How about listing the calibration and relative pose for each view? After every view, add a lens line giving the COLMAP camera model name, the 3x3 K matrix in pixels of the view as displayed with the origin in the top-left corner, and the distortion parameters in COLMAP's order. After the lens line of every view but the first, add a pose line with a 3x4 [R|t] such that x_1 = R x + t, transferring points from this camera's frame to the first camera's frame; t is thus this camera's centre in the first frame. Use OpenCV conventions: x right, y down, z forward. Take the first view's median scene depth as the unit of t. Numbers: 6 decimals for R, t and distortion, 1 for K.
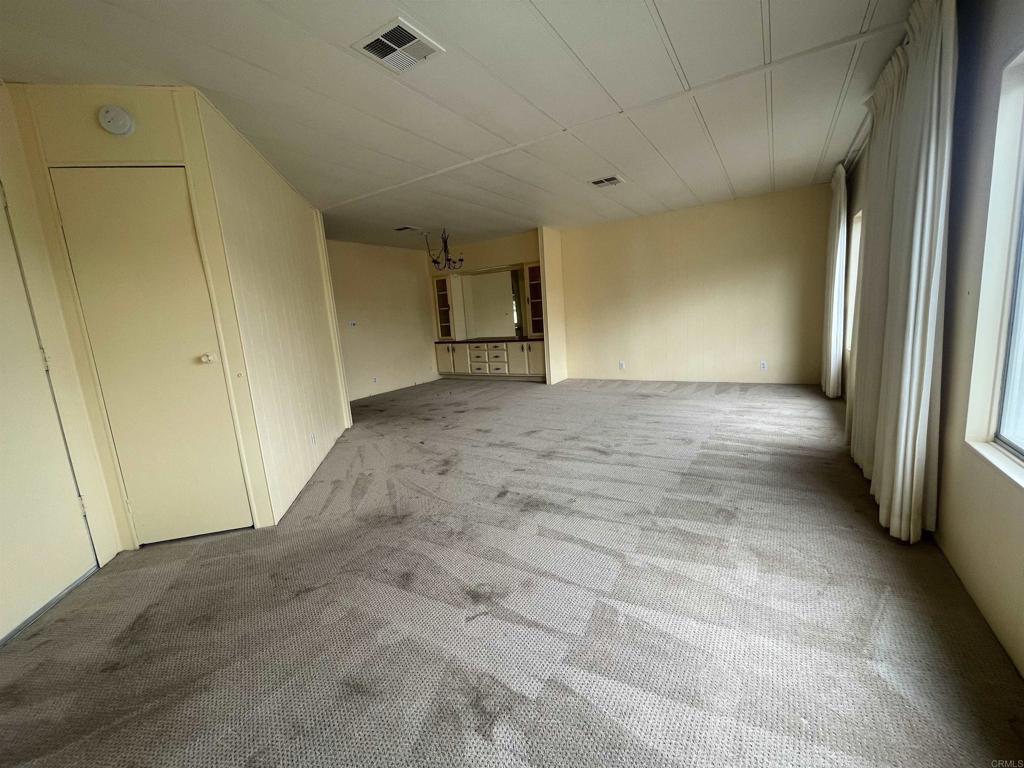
lens RADIAL K [[417.1, 0, 502.4], [0, 417.1, 380.3], [0, 0, 1]] dist [0.003407, 0.000919]
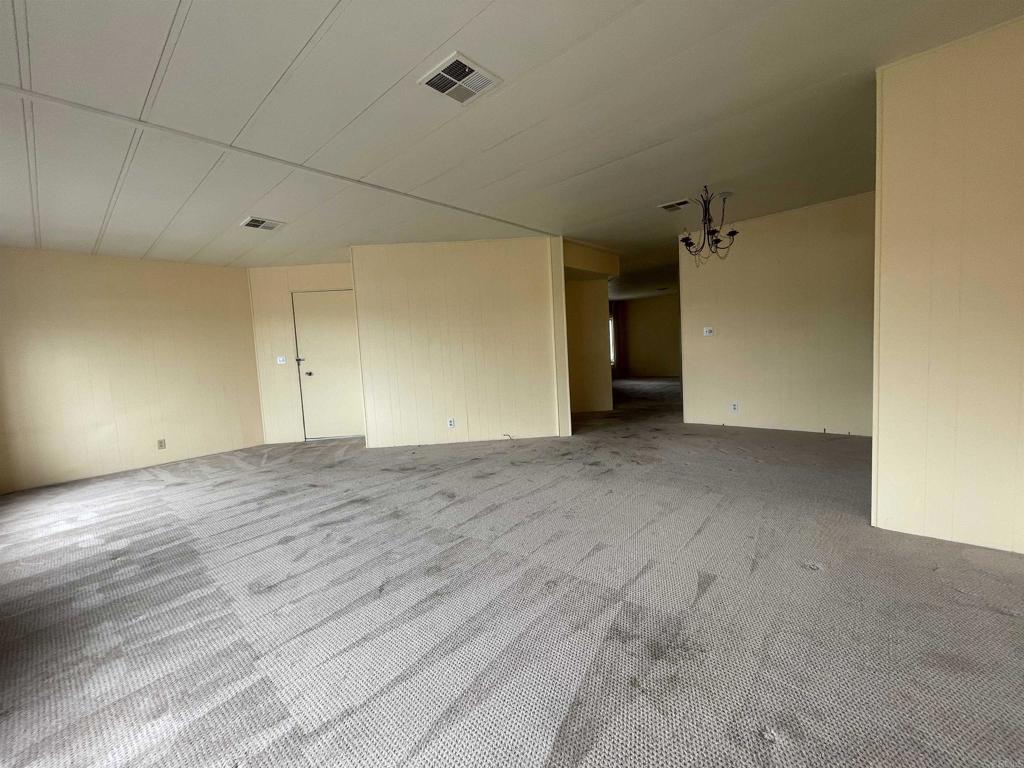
lens RADIAL K [[417.1, 0, 509.0], [0, 417.1, 379.5], [0, 0, 1]] dist [0.003407, 0.000919]
pose [[-0.155028, 0.156518, -0.975432, 0.967290], [-0.084647, 0.981634, 0.170966, -0.288561], [0.984277, 0.109072, -0.138932, 1.472524]]
